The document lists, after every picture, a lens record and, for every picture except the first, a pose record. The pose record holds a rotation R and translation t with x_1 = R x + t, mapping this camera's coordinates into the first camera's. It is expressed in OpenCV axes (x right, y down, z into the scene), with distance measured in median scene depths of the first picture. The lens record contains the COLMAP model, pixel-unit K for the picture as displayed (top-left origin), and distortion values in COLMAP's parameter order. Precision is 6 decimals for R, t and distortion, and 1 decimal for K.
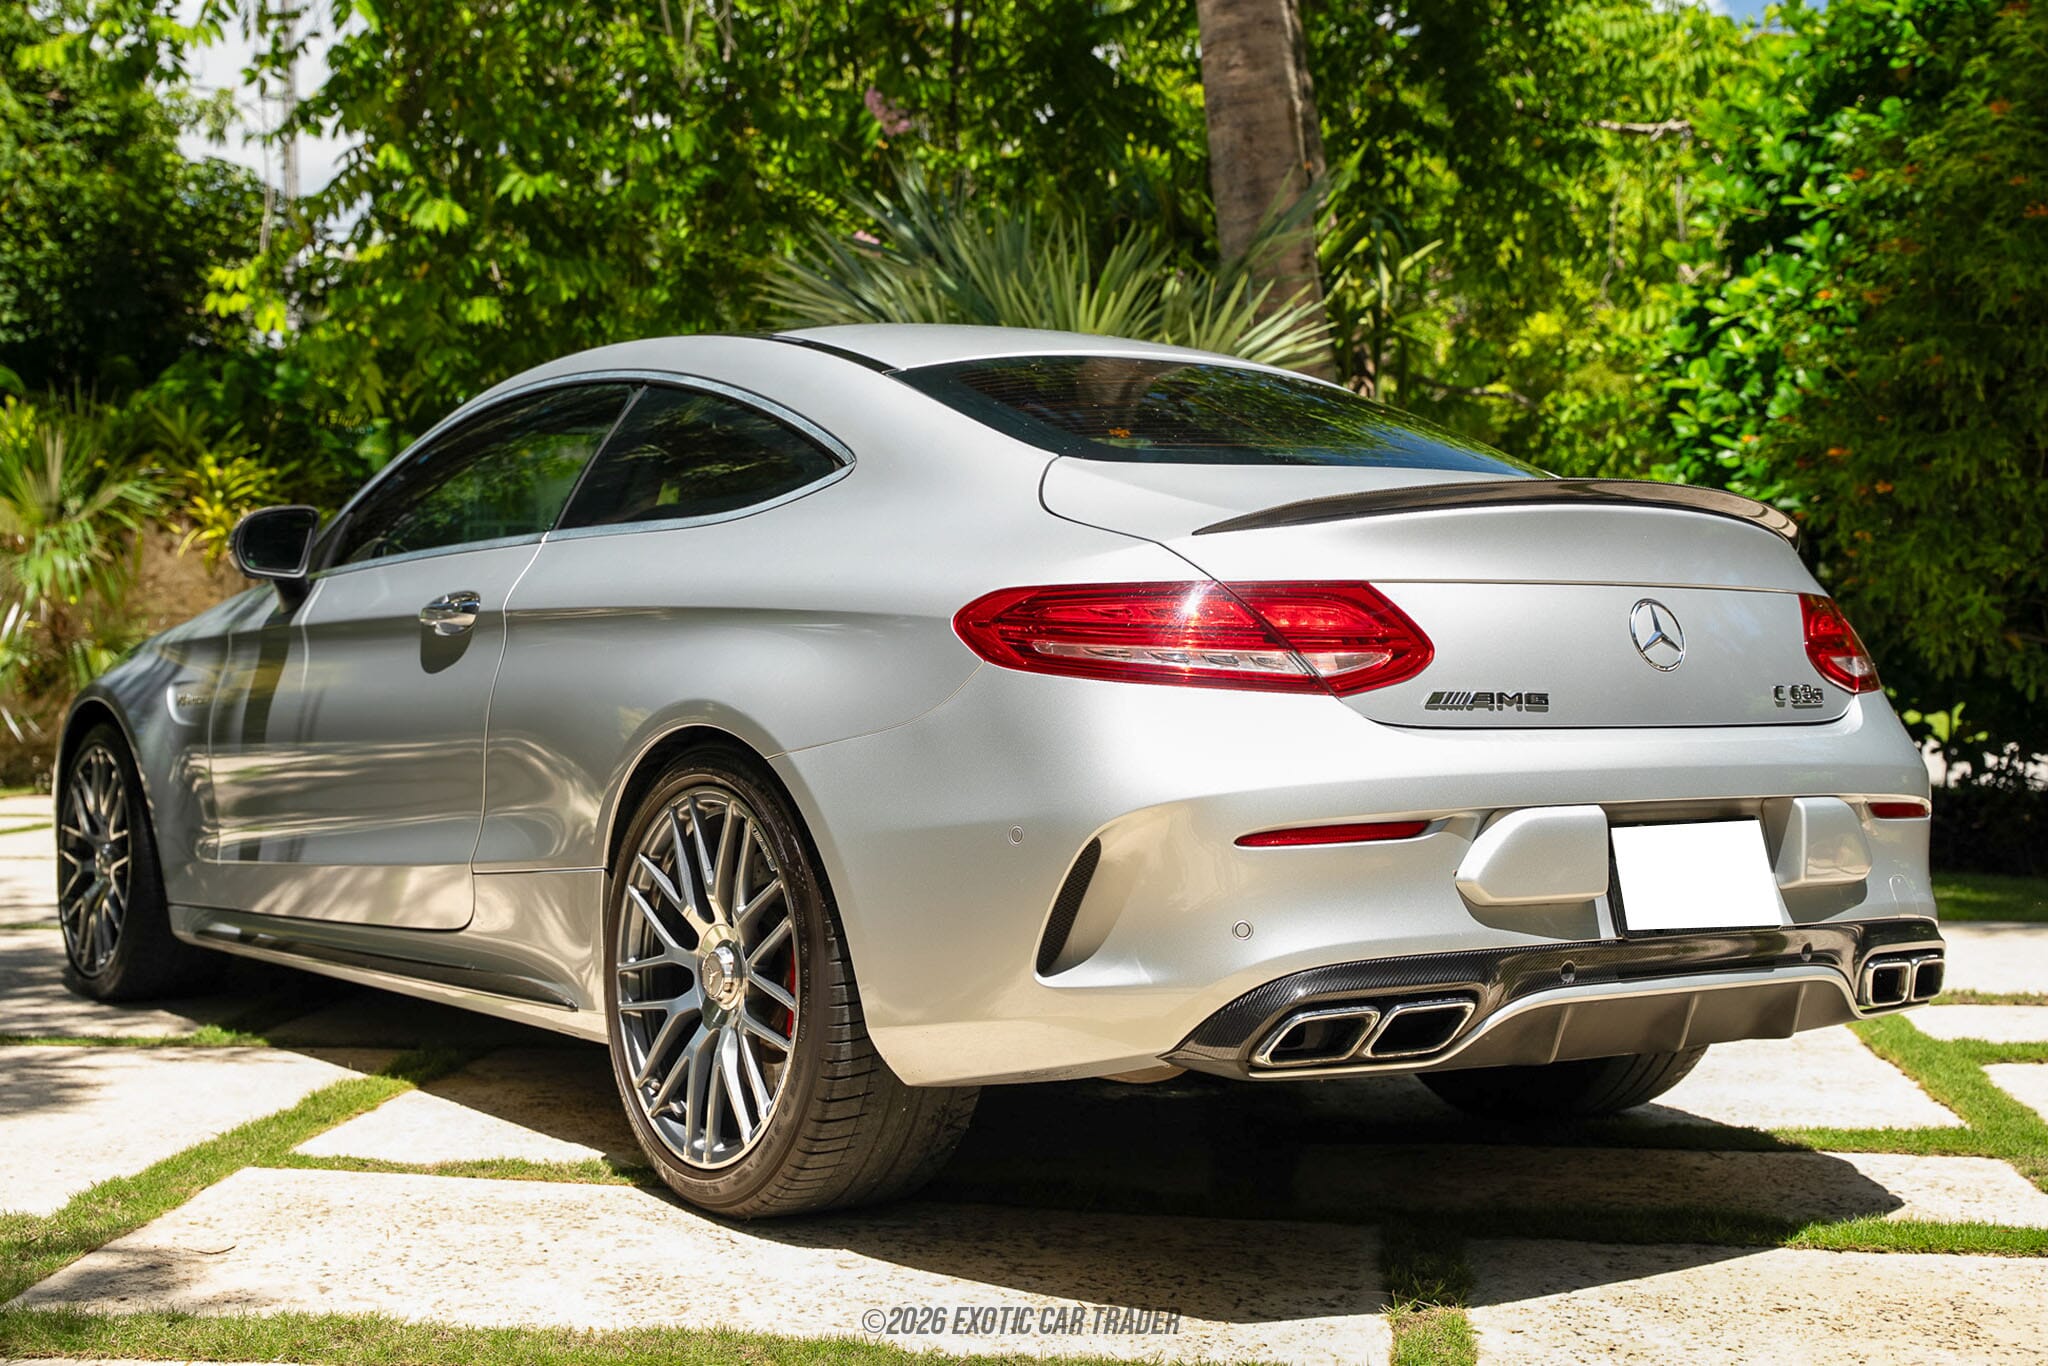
lens RADIAL K [[2745.8, 0, 1023.6], [0, 2745.8, 682.7], [0, 0, 1]] dist [0.028711, 0.000000]
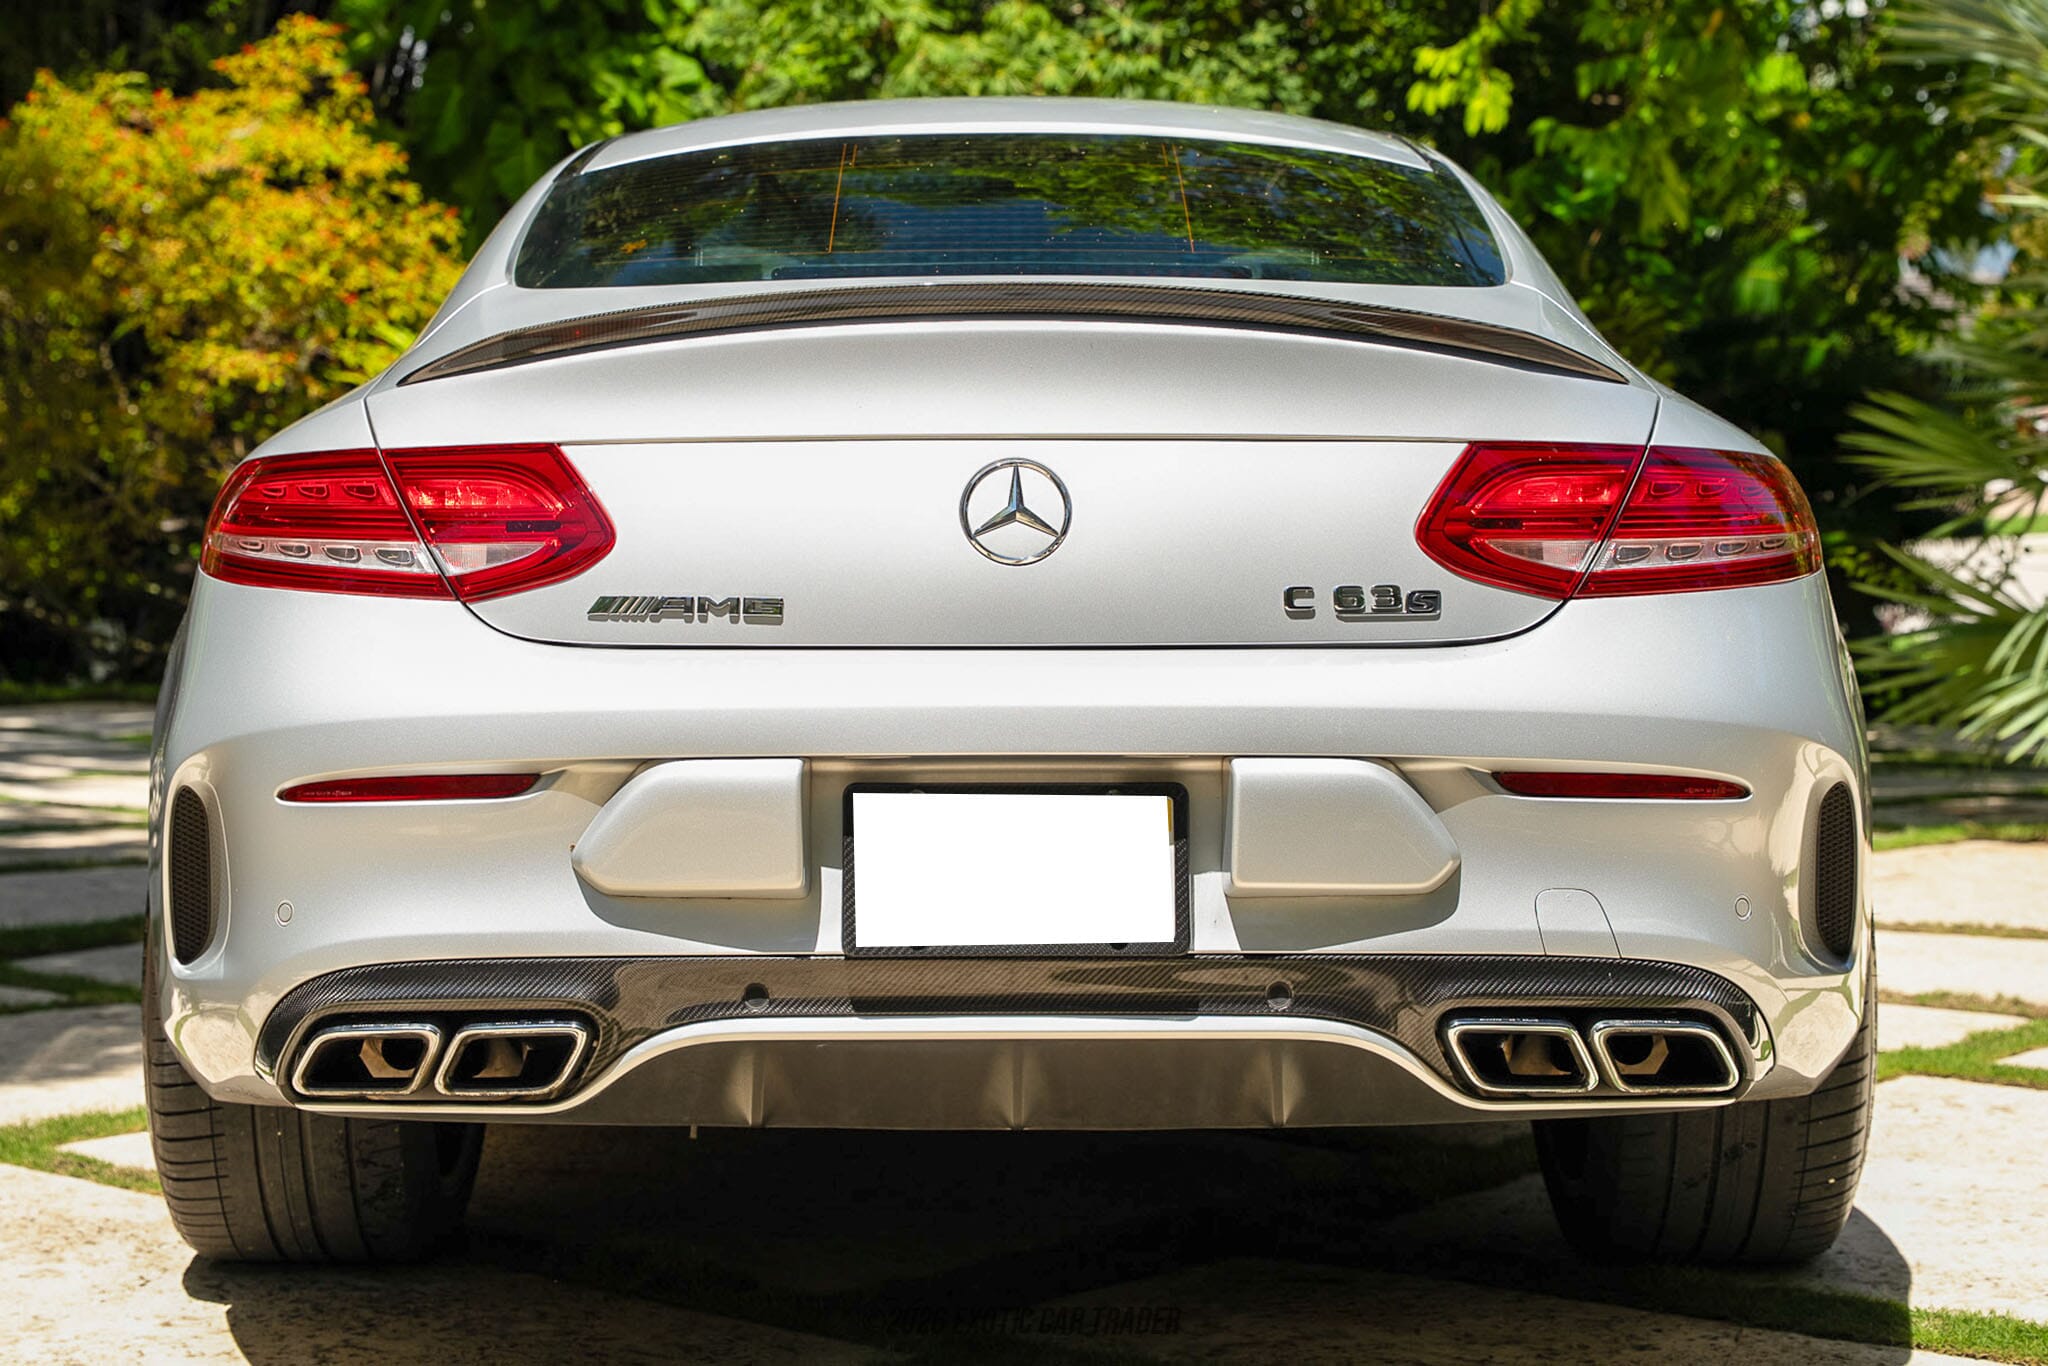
lens RADIAL K [[3936.4, 0, 1024.6], [0, 3936.4, 687.7], [0, 0, 1]] dist [0.095050, 0.000000]
pose [[0.820190, 0.008991, -0.572020, 0.820466], [0.001468, 0.999840, 0.017821, 0.009042], [0.572089, -0.015456, 0.820046, 0.219135]]
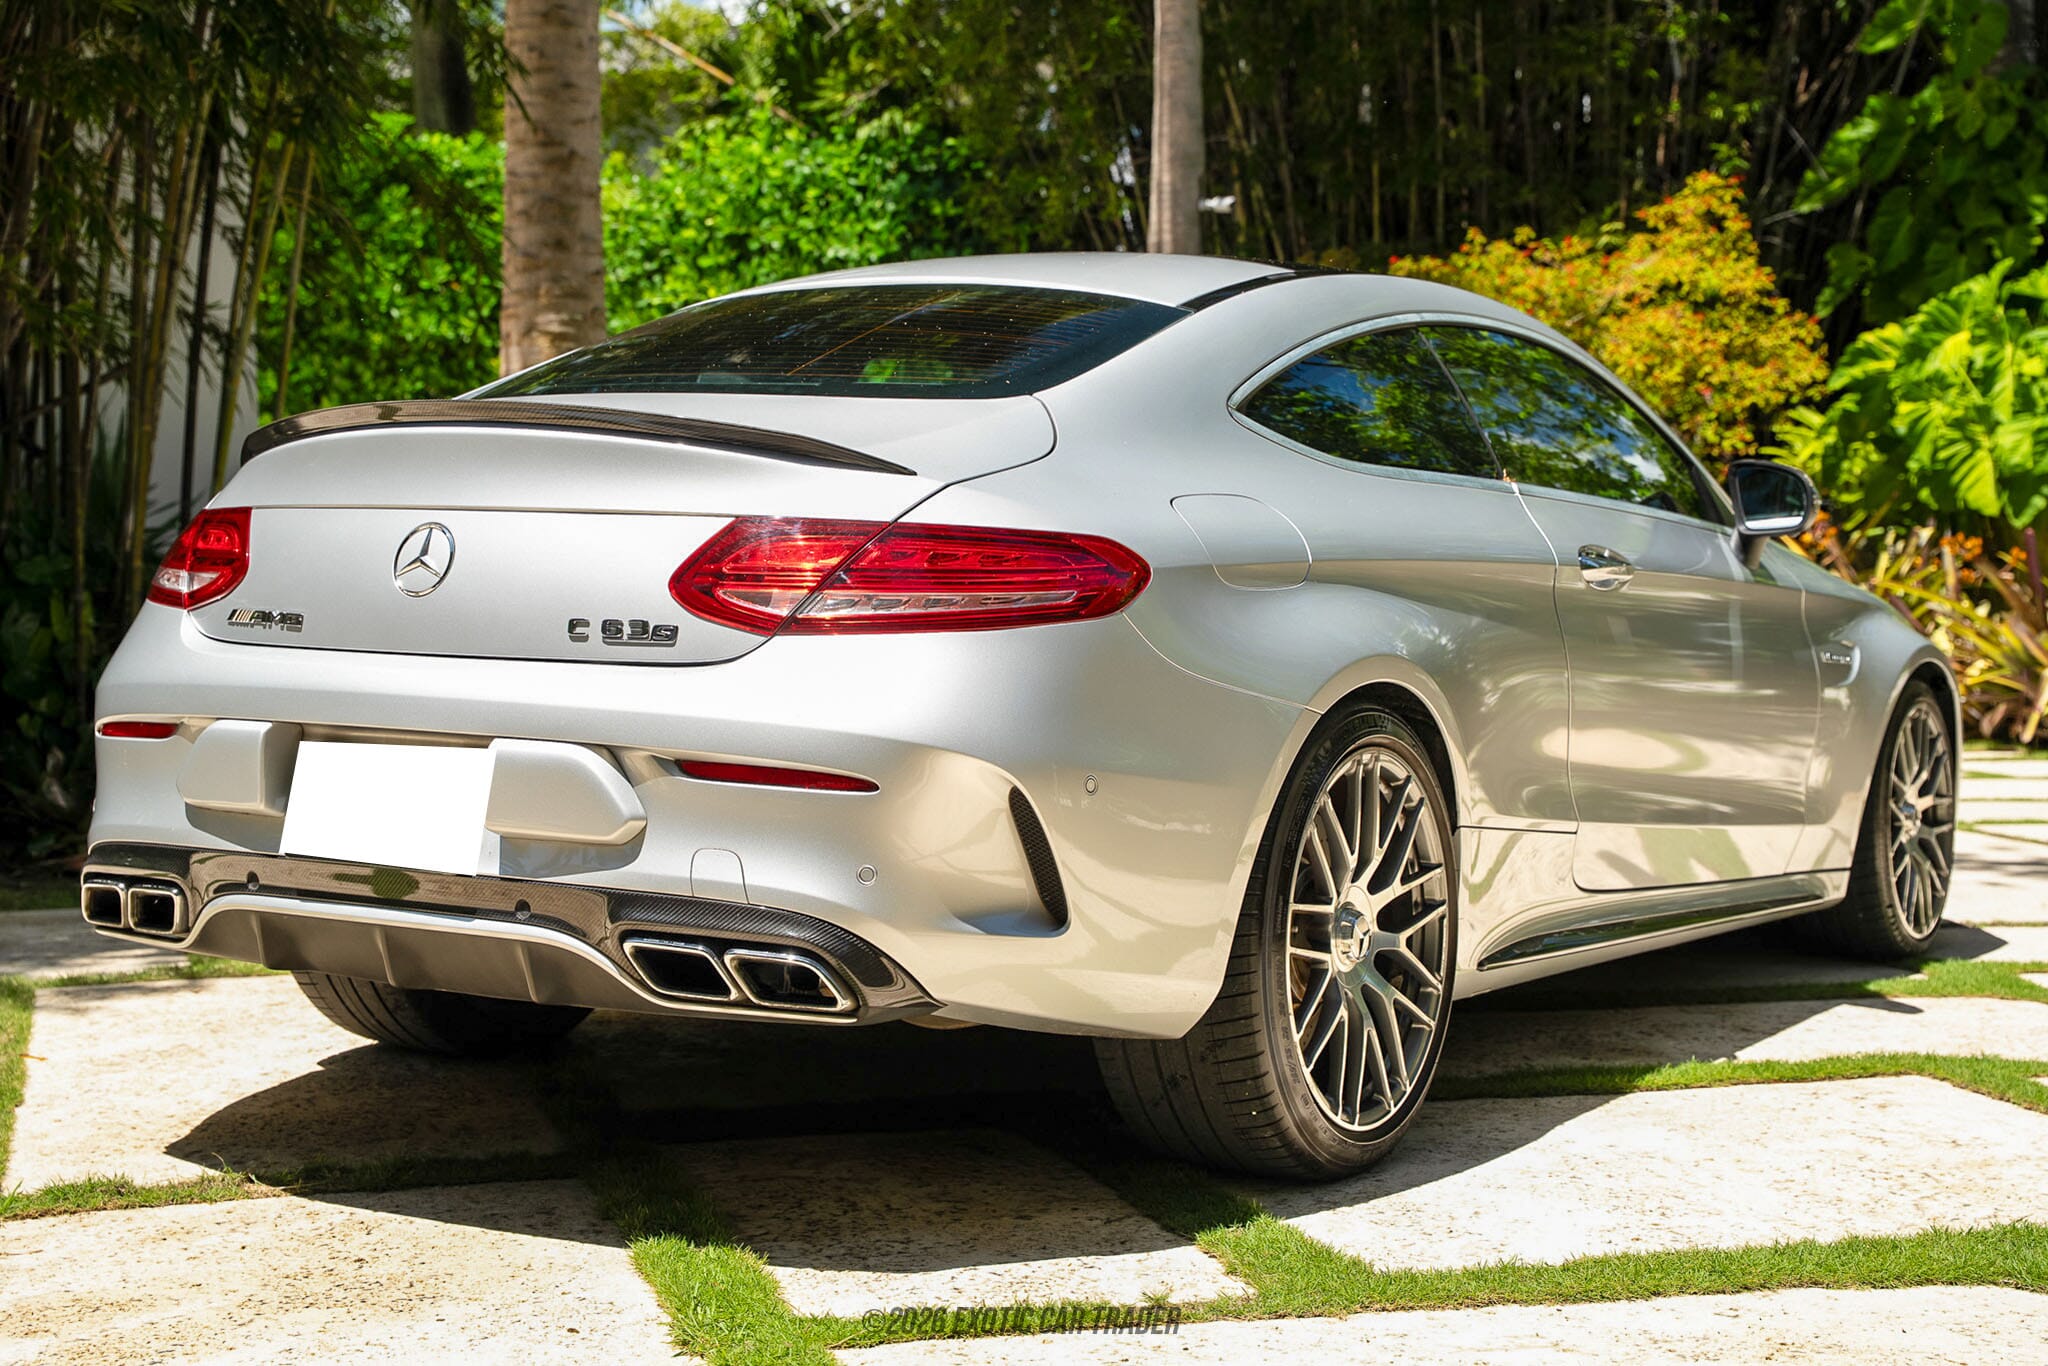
lens RADIAL K [[2988.0, 0, 1024.7], [0, 2988.0, 682.1], [0, 0, 1]] dist [0.228793, 0.000000]
pose [[0.363536, 0.037515, -0.930824, 1.358335], [-0.033244, 0.999075, 0.027282, -0.010704], [0.930987, 0.021026, 0.364447, 0.846914]]
